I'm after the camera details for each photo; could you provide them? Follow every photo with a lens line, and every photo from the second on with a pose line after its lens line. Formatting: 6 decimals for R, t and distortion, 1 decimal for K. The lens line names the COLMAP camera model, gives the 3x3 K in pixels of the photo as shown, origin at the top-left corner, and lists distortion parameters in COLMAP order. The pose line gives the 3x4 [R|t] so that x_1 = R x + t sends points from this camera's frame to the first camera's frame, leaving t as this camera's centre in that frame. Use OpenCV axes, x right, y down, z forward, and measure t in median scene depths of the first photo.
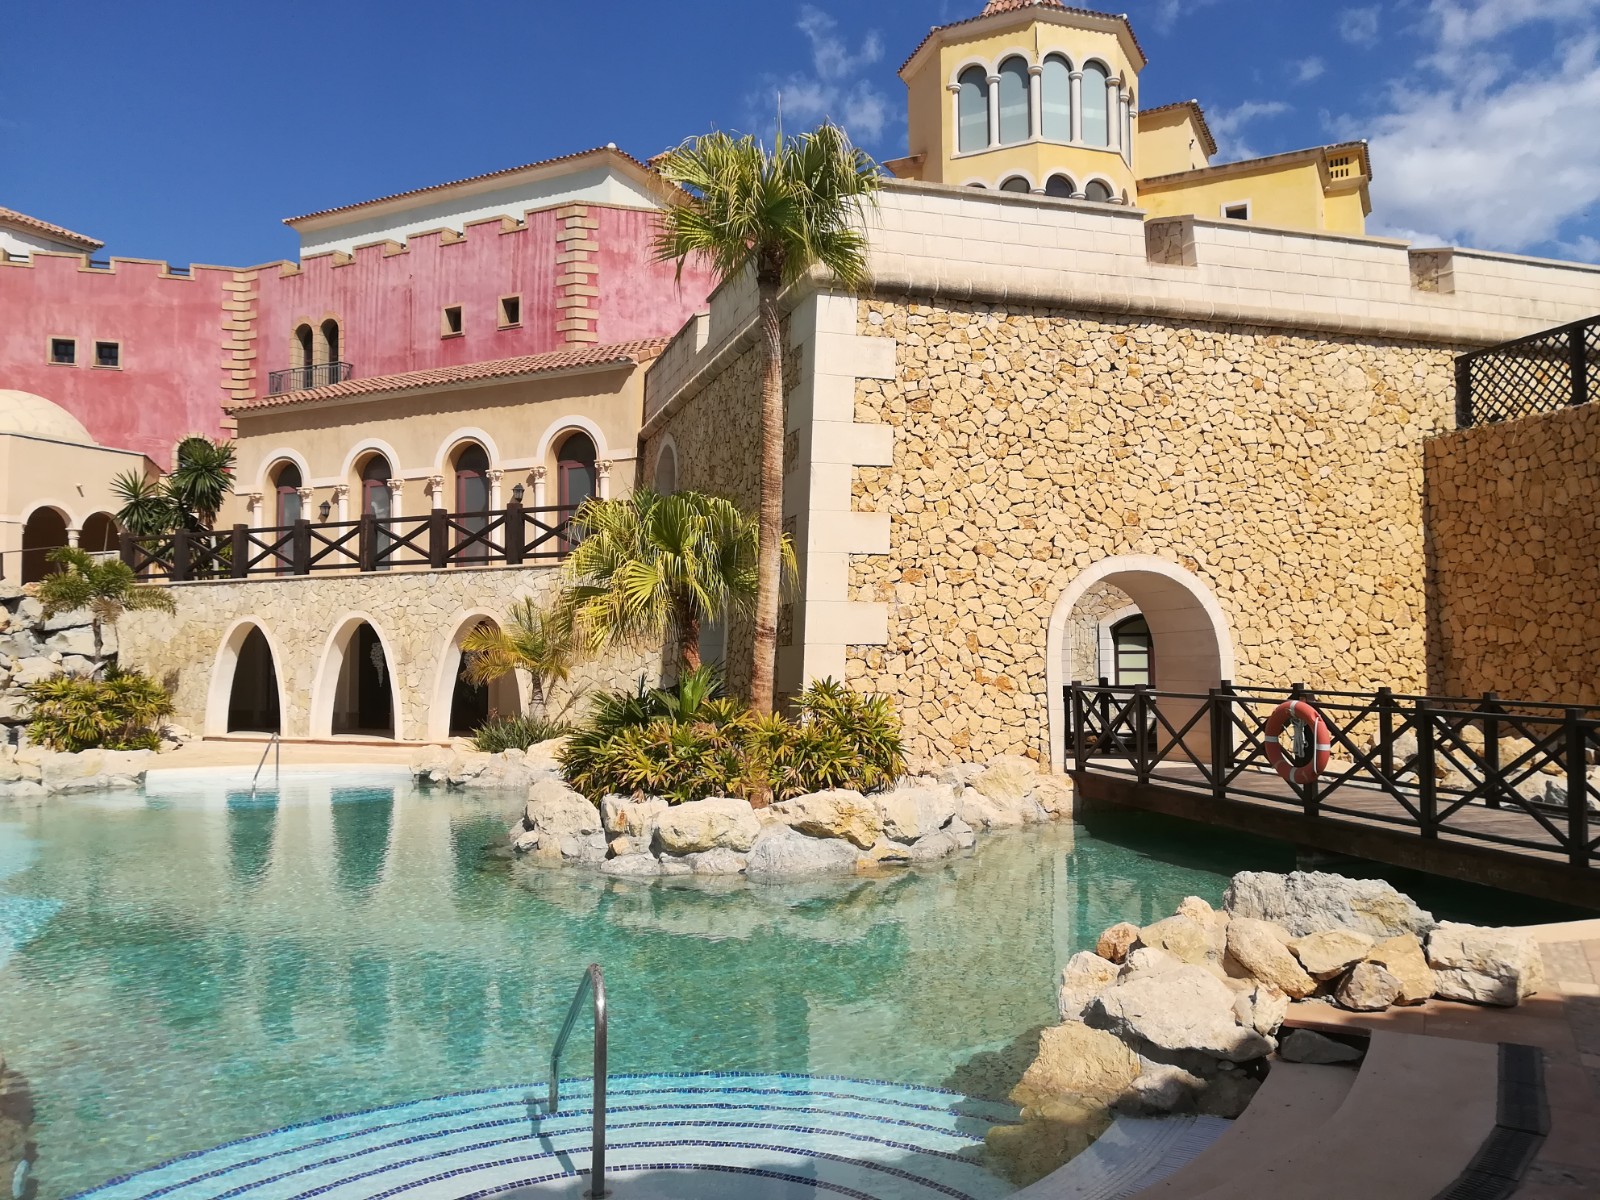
lens RADIAL K [[1259.9, 0, 800.8], [0, 1259.9, 599.2], [0, 0, 1]] dist [-0.004637, -0.003183]
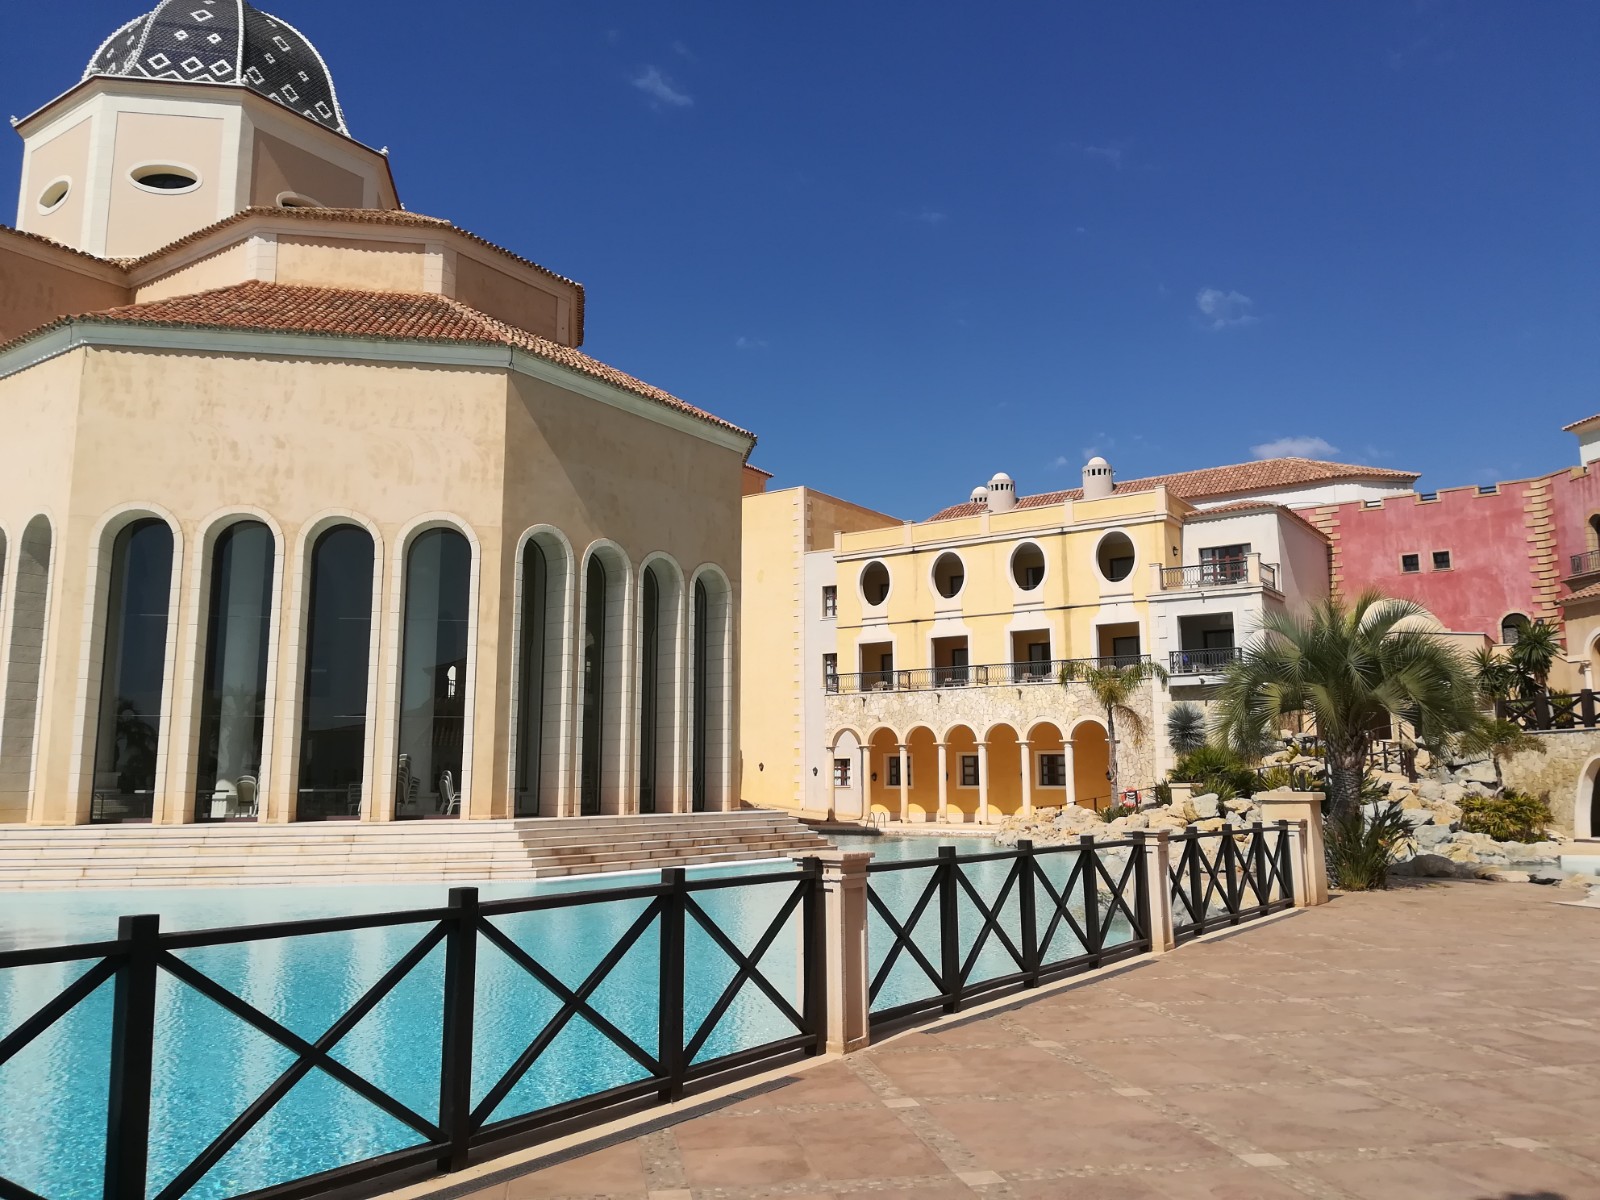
lens RADIAL K [[1259.9, 0, 799.7], [0, 1259.9, 596.2], [0, 0, 1]] dist [-0.004637, -0.003183]
pose [[0.608452, -0.117981, -0.784772, 0.099216], [0.040344, 0.992207, -0.117887, -0.022000], [0.792565, 0.040067, 0.608470, -0.400257]]
